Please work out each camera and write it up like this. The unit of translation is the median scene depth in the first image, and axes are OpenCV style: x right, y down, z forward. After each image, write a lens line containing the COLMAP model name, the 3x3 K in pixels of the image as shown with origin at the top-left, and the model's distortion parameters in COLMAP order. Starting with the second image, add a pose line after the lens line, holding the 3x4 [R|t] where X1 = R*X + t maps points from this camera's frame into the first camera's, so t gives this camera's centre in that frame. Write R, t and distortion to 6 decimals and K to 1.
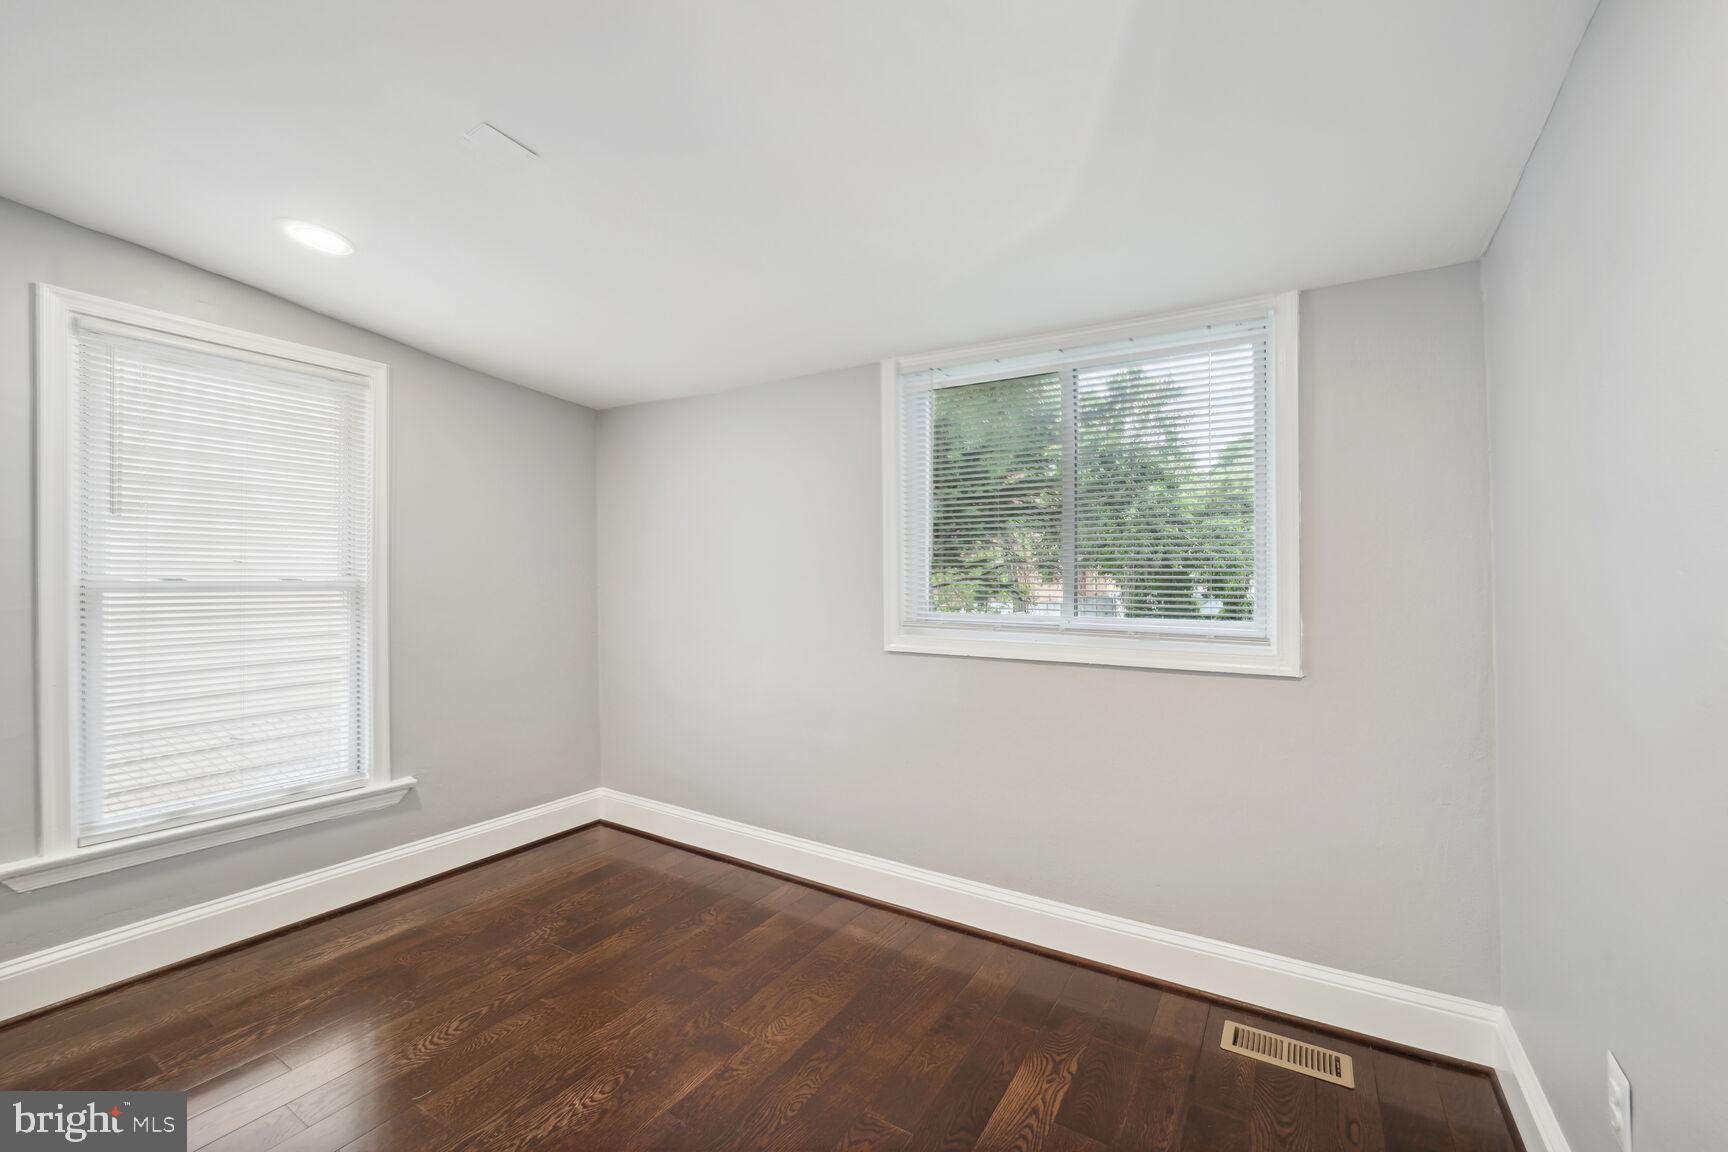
lens RADIAL K [[709.9, 0, 875.7], [0, 709.9, 570.0], [0, 0, 1]] dist [-0.007507, -0.000086]
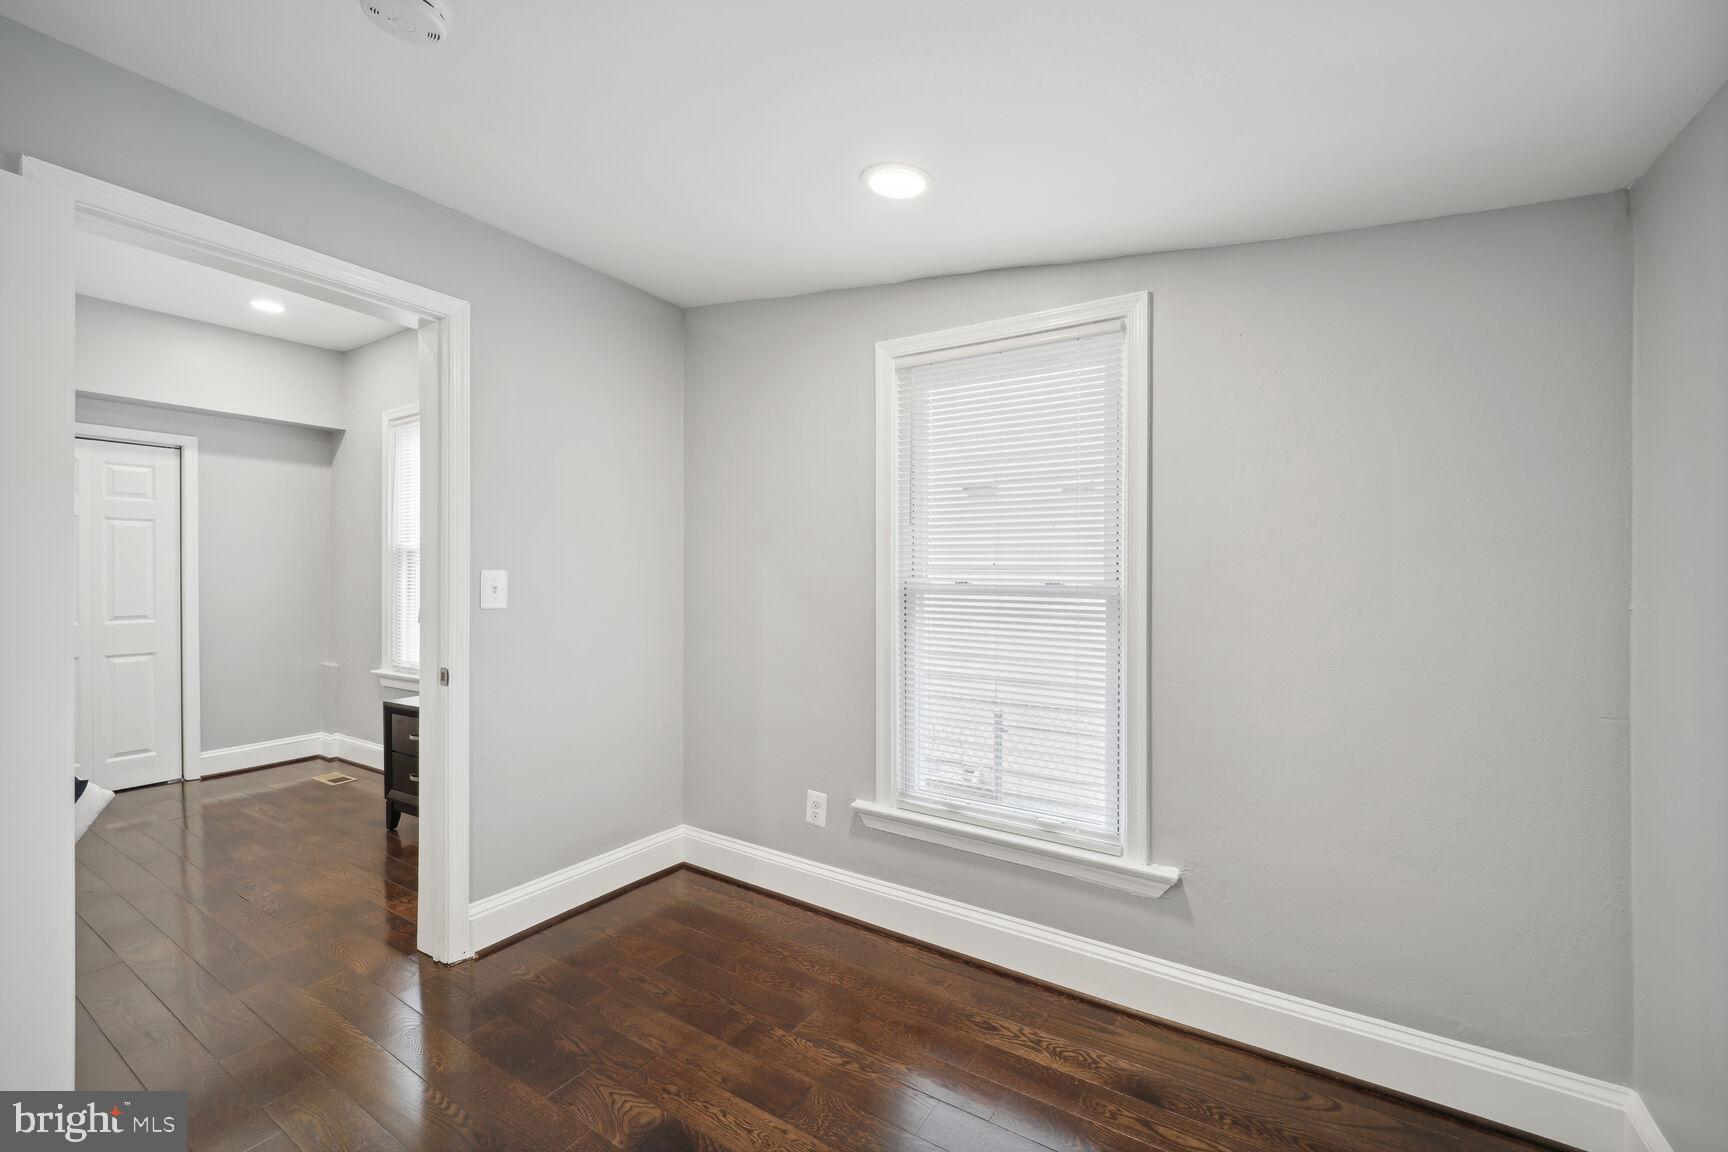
lens RADIAL K [[709.9, 0, 858.3], [0, 709.9, 581.3], [0, 0, 1]] dist [-0.007507, -0.000086]
pose [[-0.041118, 0.002121, -0.999152, 0.055920], [0.004978, 0.999986, 0.001918, 0.007335], [0.999142, -0.004895, -0.041128, 0.803424]]
